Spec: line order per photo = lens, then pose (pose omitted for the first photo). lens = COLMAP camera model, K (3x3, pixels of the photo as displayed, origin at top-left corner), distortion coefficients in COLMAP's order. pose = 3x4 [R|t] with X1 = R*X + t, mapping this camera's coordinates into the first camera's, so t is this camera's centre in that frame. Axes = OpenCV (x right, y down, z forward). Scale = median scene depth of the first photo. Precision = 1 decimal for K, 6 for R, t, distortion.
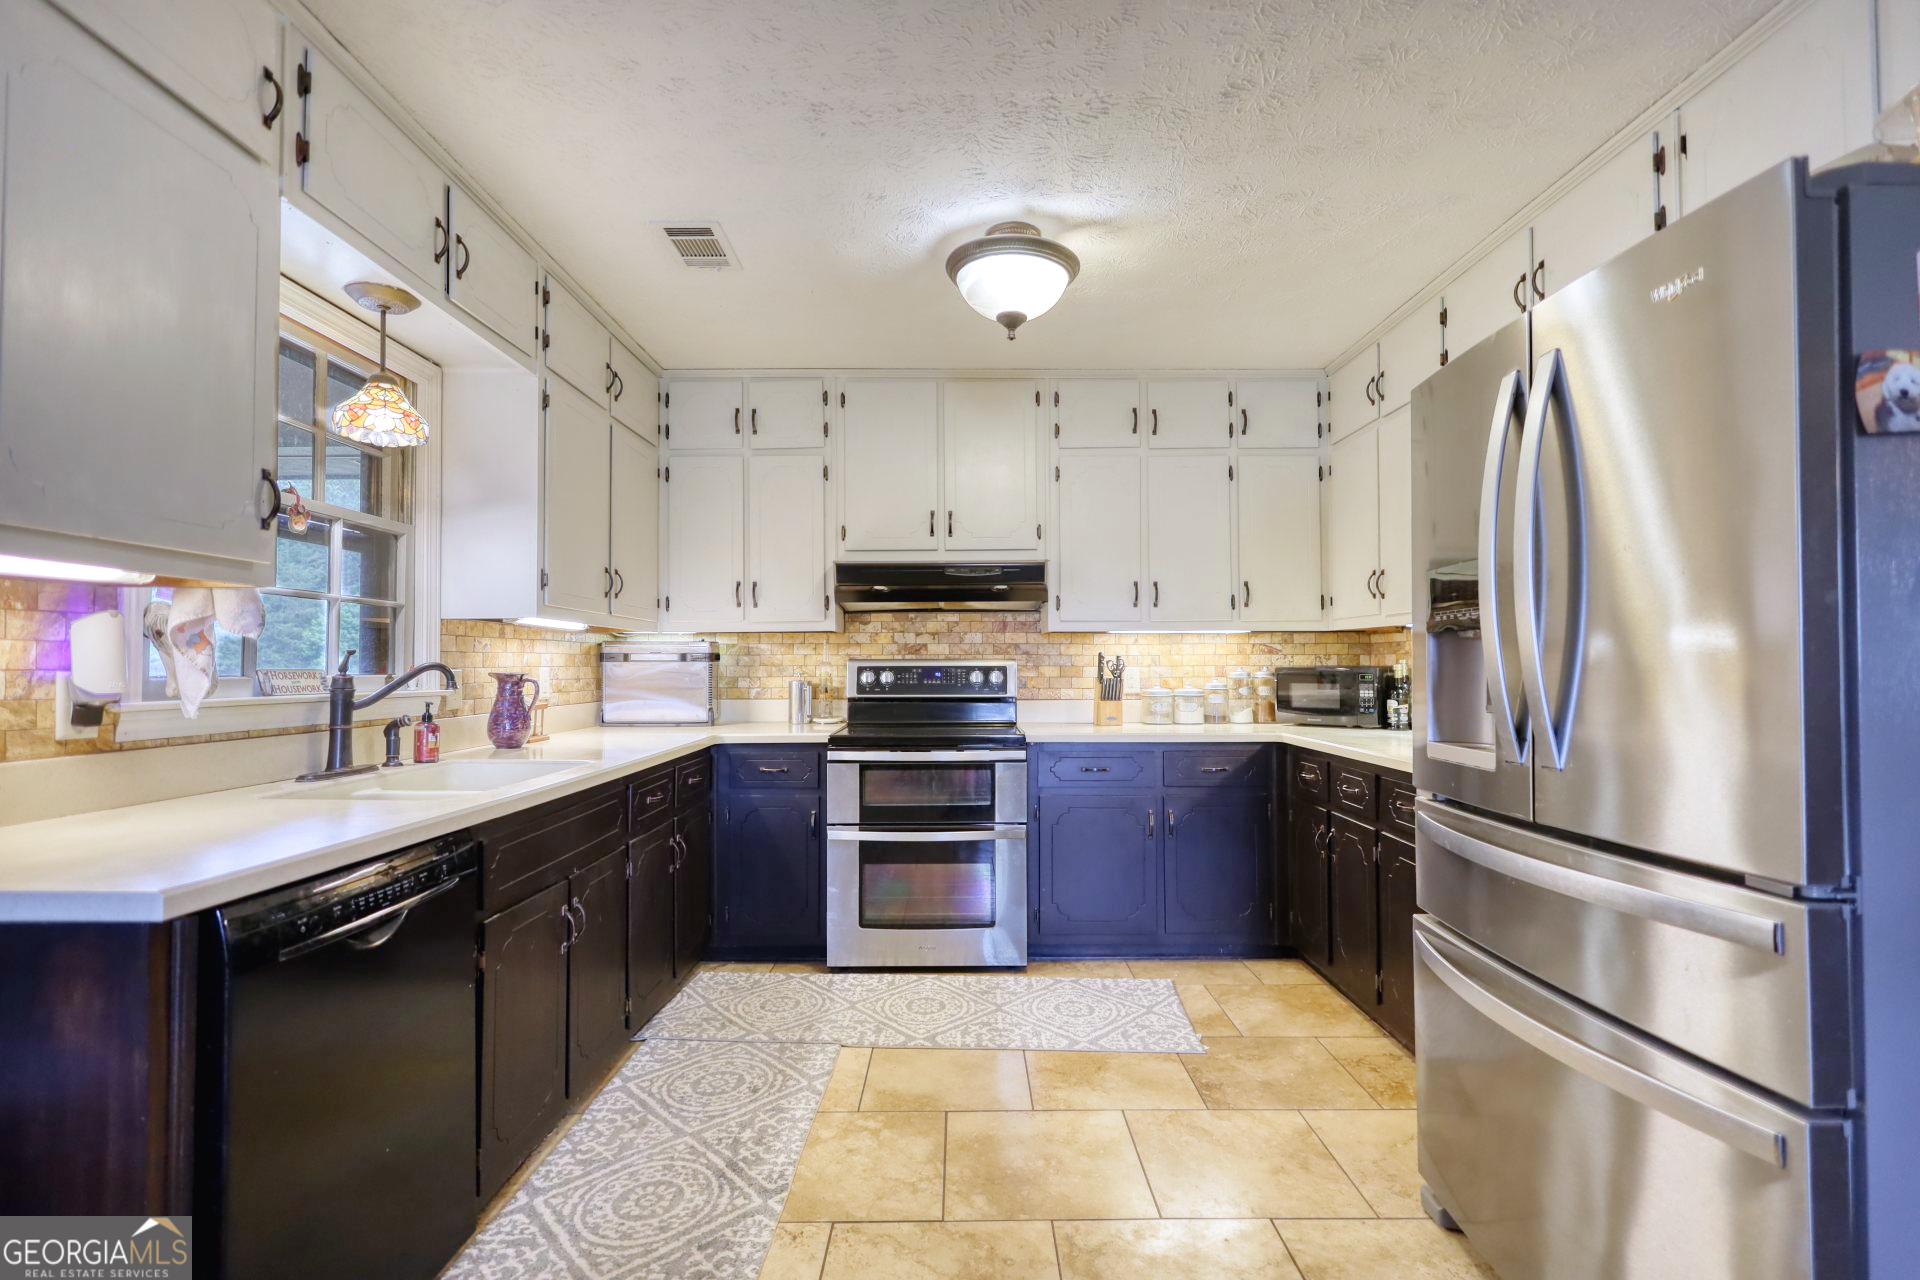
lens RADIAL K [[902.9, 0, 936.5], [0, 902.9, 646.6], [0, 0, 1]] dist [-0.002838, 0.001693]
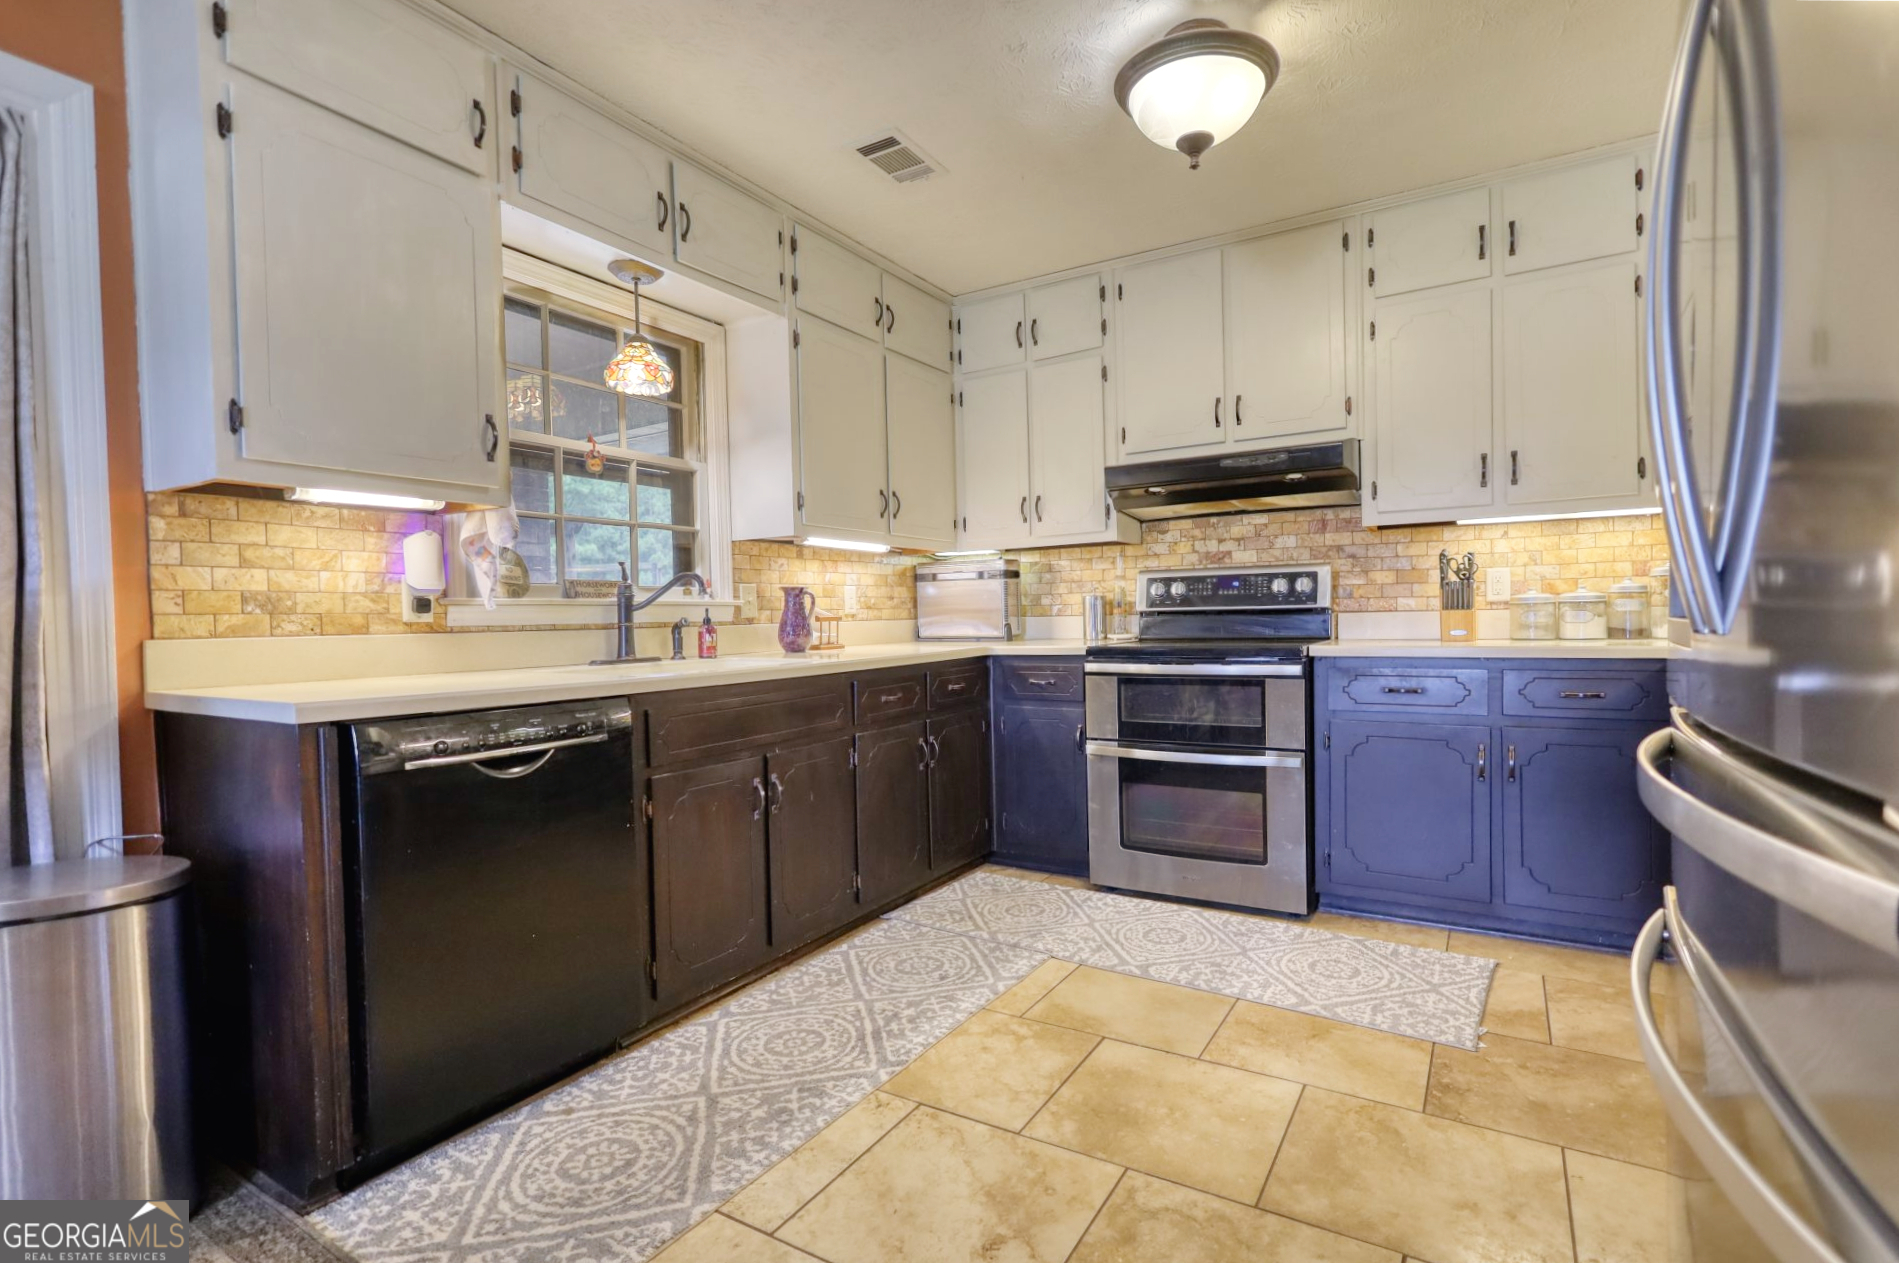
lens RADIAL K [[893.0, 0, 943.2], [0, 893.0, 640.7], [0, 0, 1]] dist [-0.002838, 0.001693]
pose [[0.854601, 0.000494, -0.519285, 0.298354], [0.027283, 0.998576, 0.045849, 0.054015], [0.518568, -0.053350, 0.853371, 0.133645]]
